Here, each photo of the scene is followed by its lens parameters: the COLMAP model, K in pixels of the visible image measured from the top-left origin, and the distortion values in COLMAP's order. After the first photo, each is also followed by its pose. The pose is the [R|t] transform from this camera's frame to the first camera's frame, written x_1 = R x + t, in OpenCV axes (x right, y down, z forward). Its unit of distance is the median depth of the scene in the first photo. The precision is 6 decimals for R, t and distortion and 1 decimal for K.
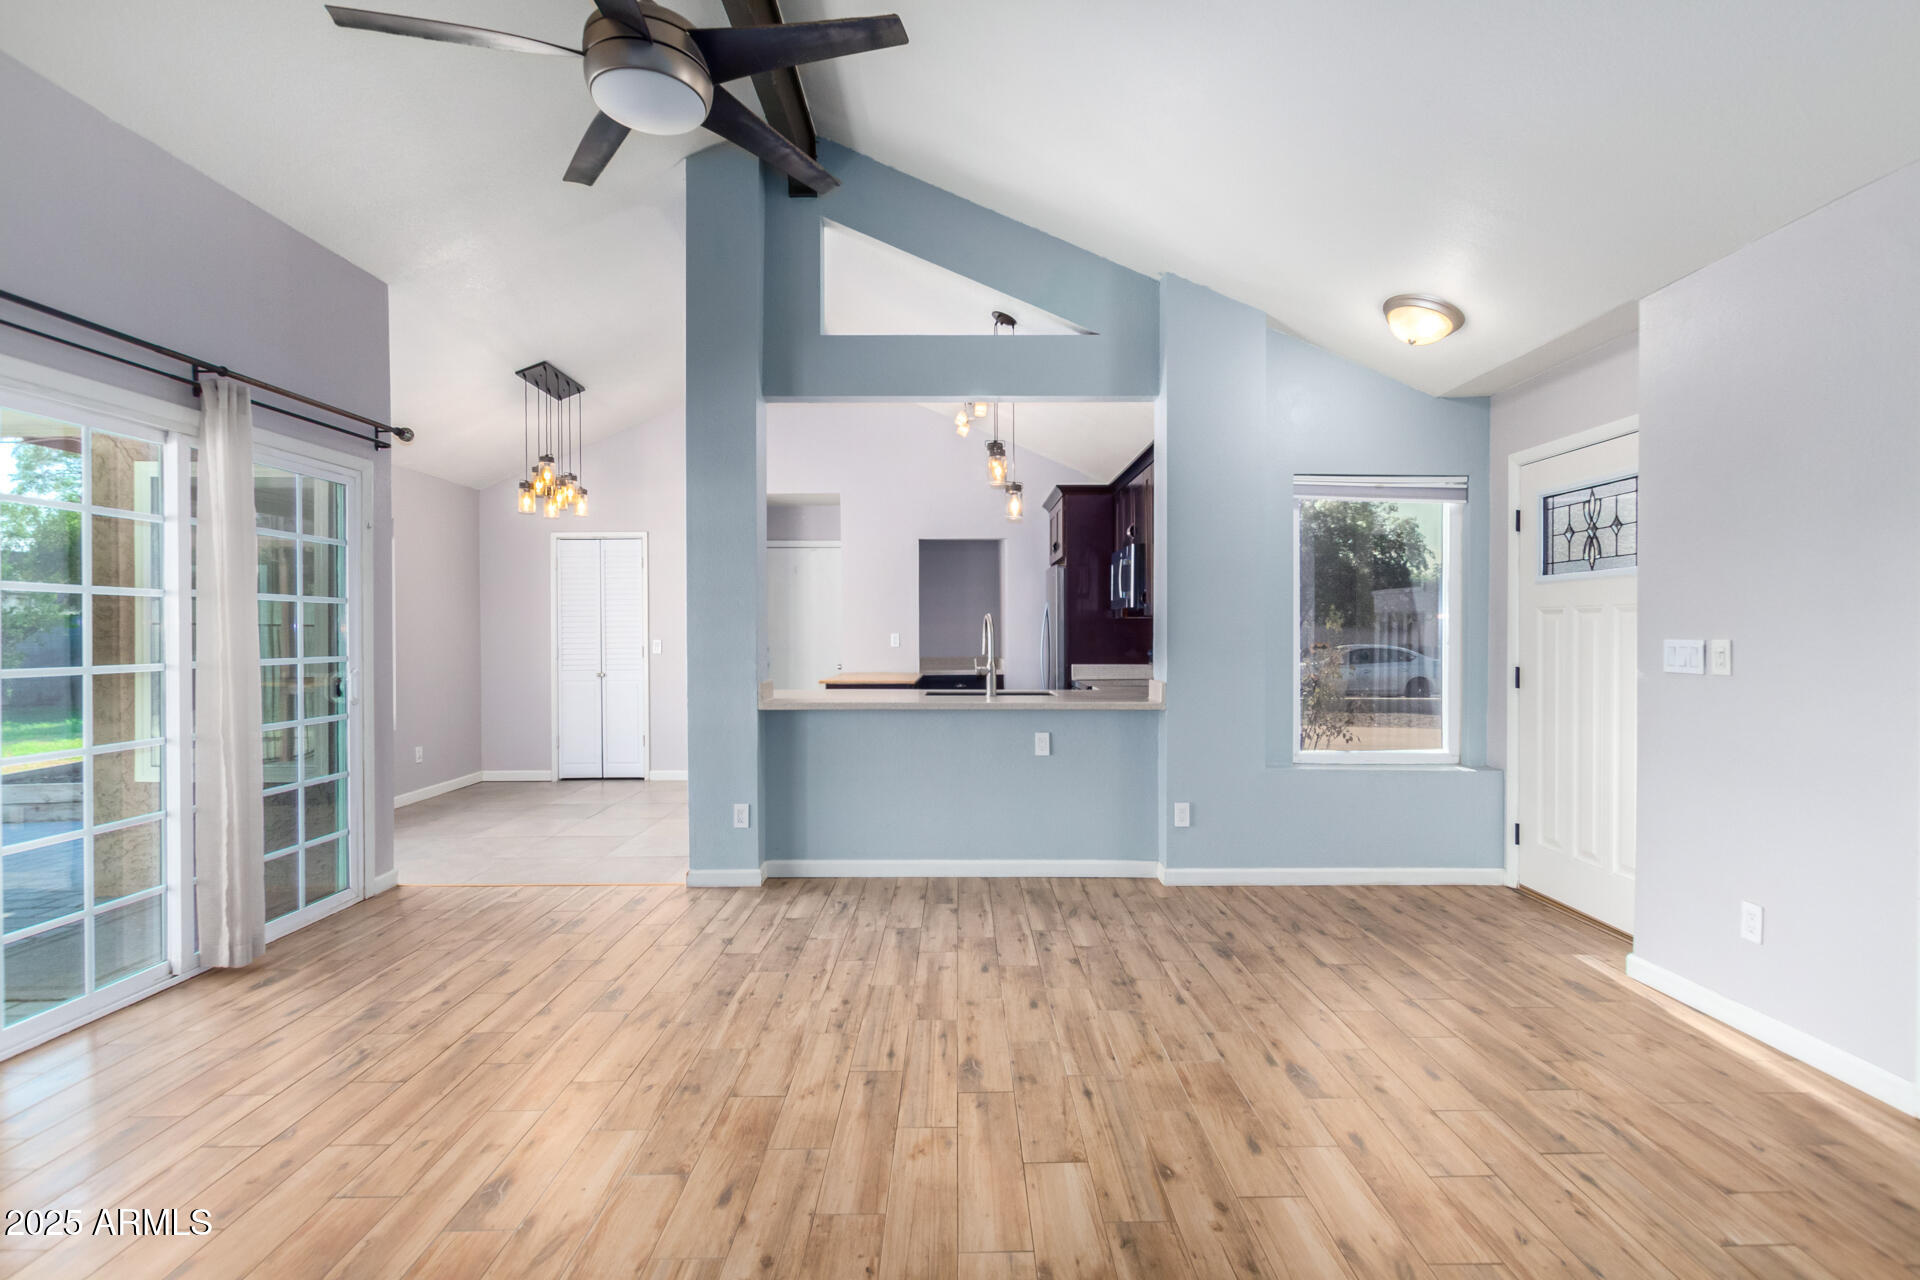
lens RADIAL K [[883.7, 0, 969.2], [0, 883.7, 626.8], [0, 0, 1]] dist [0.007342, -0.001586]
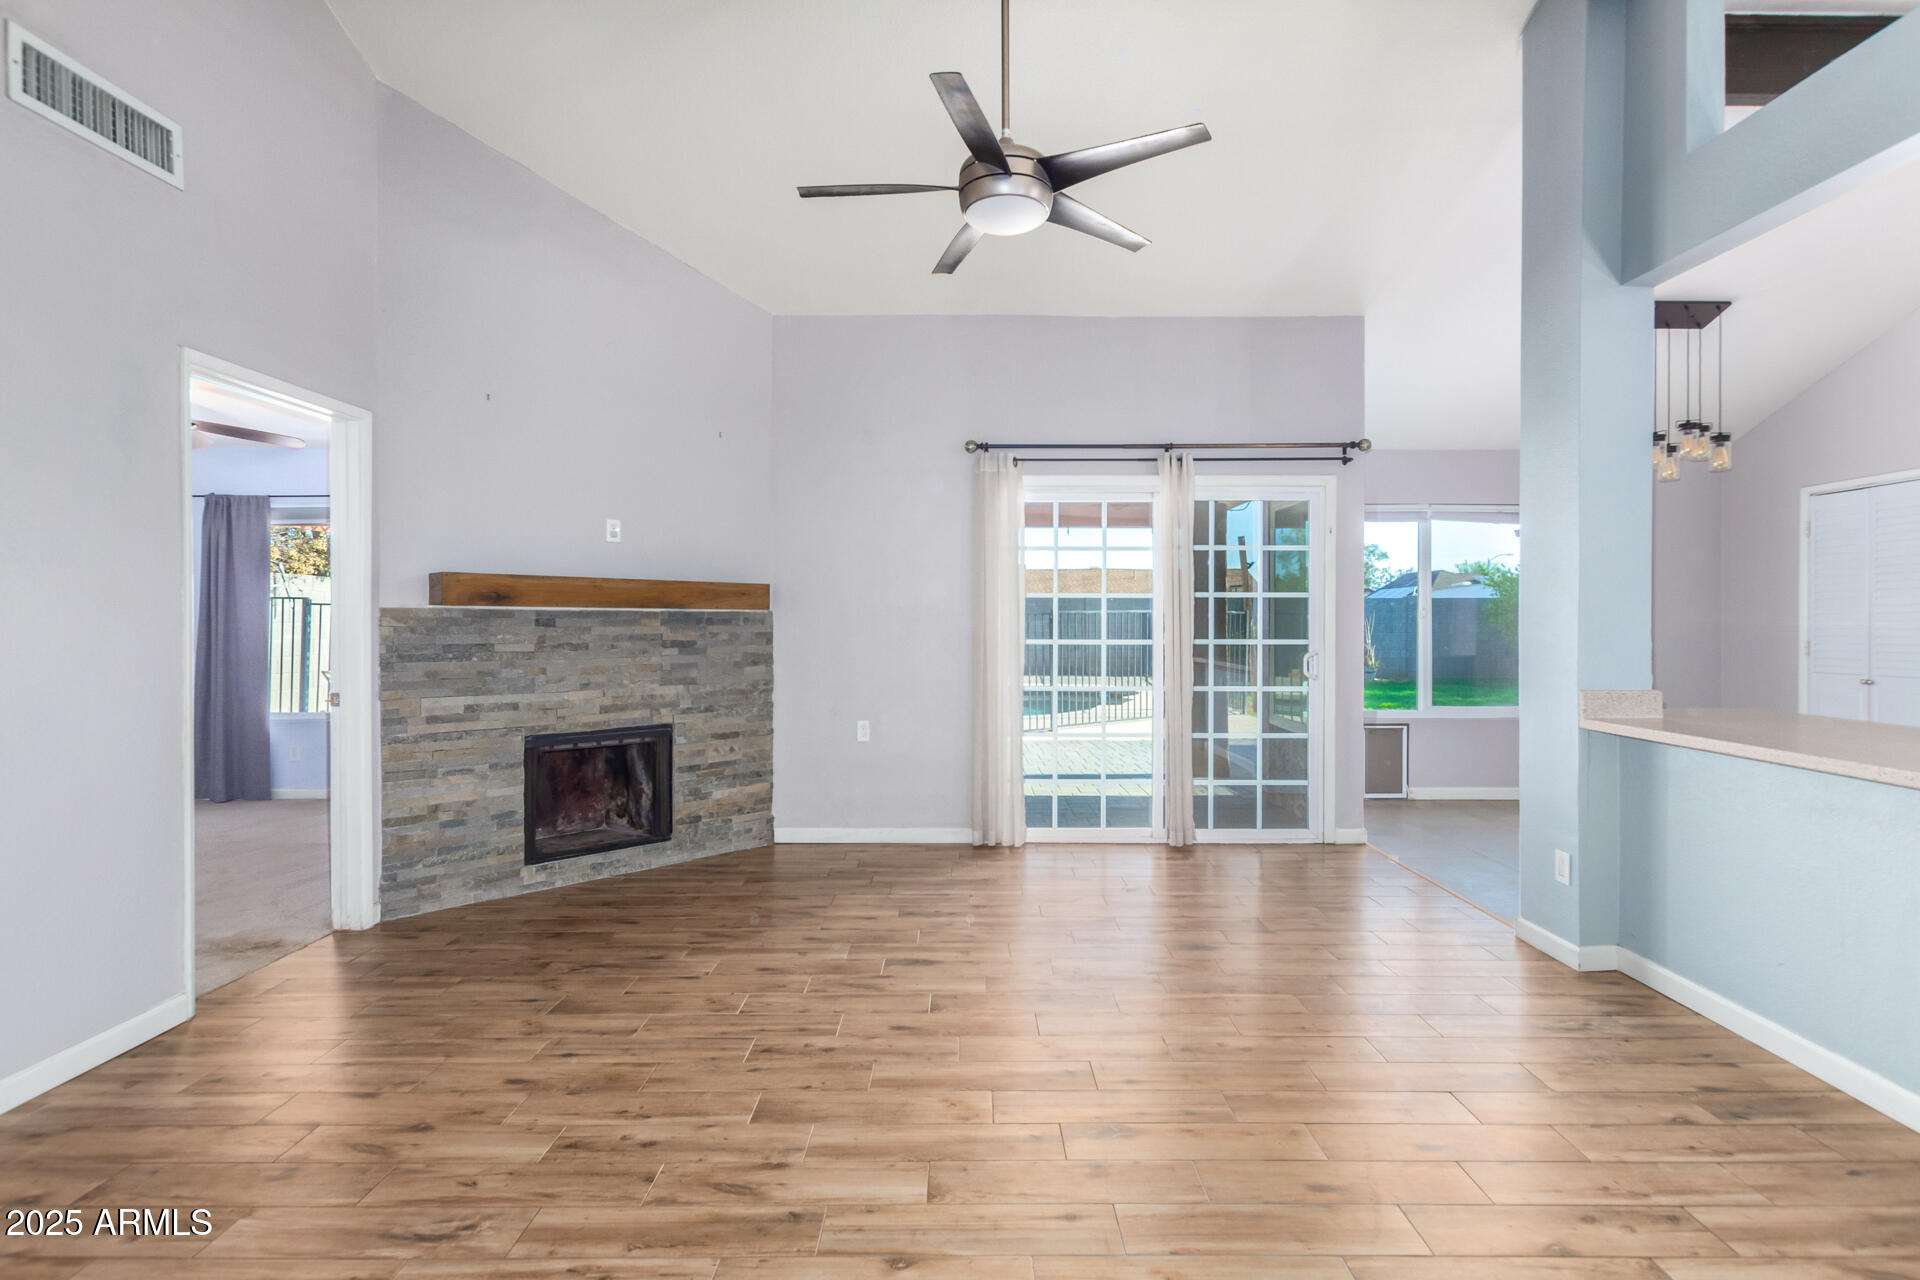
lens RADIAL K [[883.7, 0, 966.7], [0, 883.7, 638.4], [0, 0, 1]] dist [0.007342, -0.001586]
pose [[-0.008808, 0.021629, -0.999727, 0.701979], [0.004021, 0.999759, 0.021594, 0.002038], [0.999953, -0.003830, -0.008893, 0.715007]]
